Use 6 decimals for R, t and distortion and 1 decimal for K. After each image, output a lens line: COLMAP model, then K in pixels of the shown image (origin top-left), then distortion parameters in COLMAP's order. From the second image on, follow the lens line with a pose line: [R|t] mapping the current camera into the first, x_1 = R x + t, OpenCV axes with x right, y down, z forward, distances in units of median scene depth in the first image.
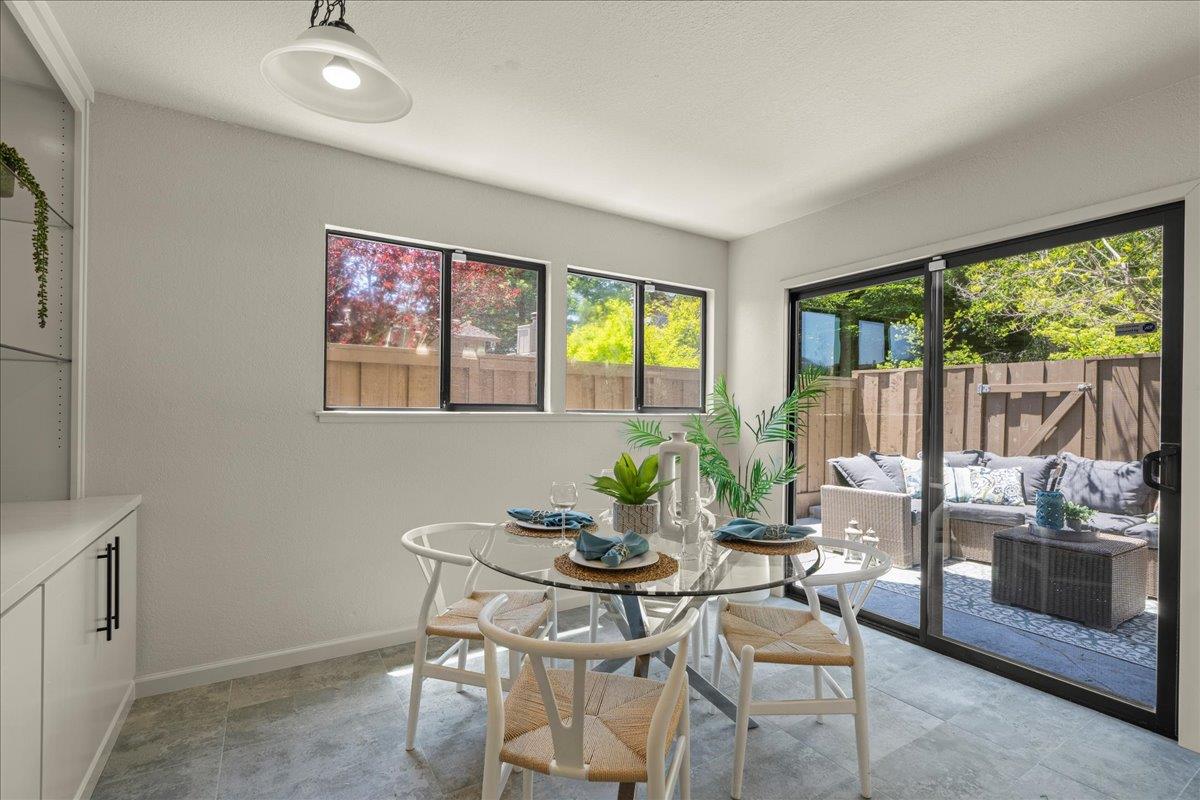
lens RADIAL K [[544.0, 0, 600.2], [0, 544.0, 405.4], [0, 0, 1]] dist [-0.001359, -0.000529]
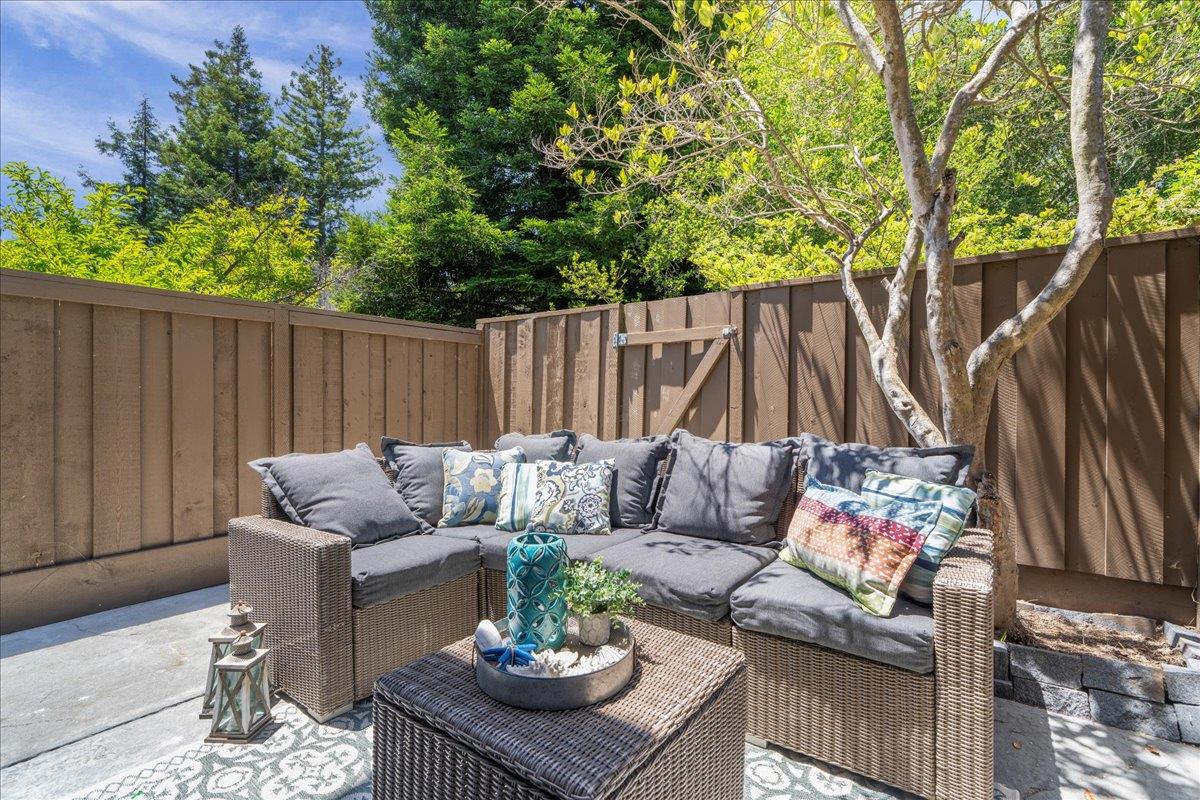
lens RADIAL K [[544.0, 0, 600.5], [0, 544.0, 398.0], [0, 0, 1]] dist [-0.001359, -0.000529]
pose [[0.926494, -0.007387, 0.376237, 0.463995], [0.005553, 0.999967, 0.005959, 0.040819], [-0.376269, -0.003432, 0.926504, 0.414400]]
